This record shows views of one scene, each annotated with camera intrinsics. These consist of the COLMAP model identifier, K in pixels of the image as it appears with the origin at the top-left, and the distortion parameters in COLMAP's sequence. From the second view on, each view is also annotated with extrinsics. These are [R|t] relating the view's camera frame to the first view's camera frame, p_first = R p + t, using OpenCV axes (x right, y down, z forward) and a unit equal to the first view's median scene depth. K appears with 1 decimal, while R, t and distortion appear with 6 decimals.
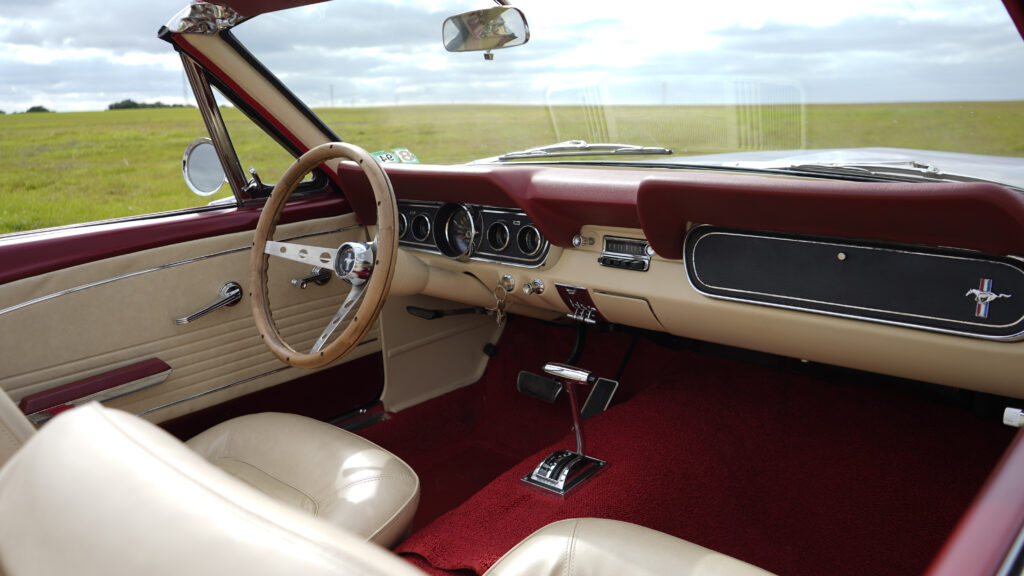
lens RADIAL K [[846.9, 0, 512.0], [0, 846.9, 288.0], [0, 0, 1]] dist [0.000755, -0.002066]
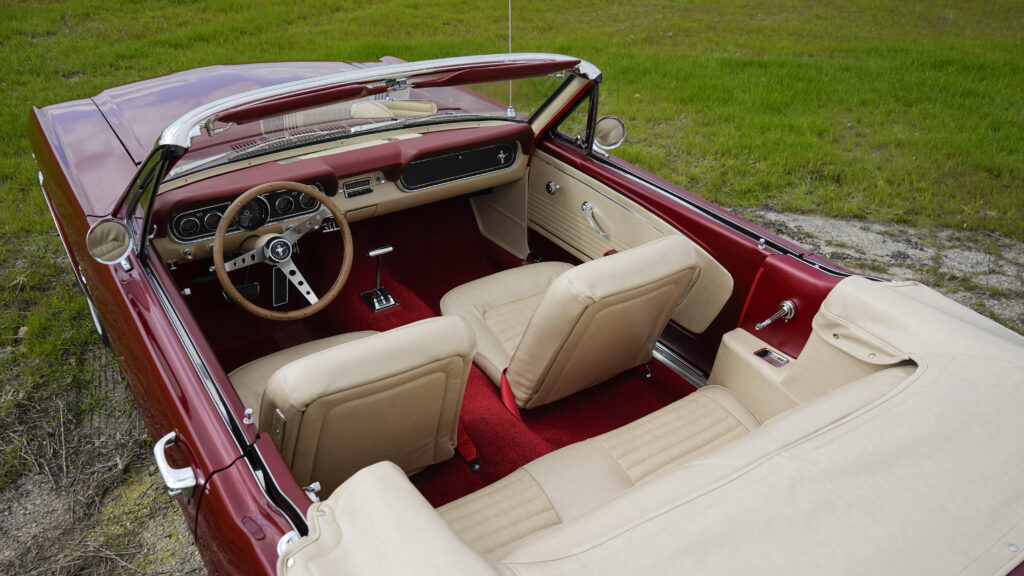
lens RADIAL K [[846.9, 0, 512.0], [0, 846.9, 288.0], [0, 0, 1]] dist [0.000755, -0.002066]
pose [[0.290130, -0.428041, 0.855924, -1.616125], [0.191178, 0.902290, 0.386425, -0.545227], [-0.937697, 0.051520, 0.343614, 0.004507]]
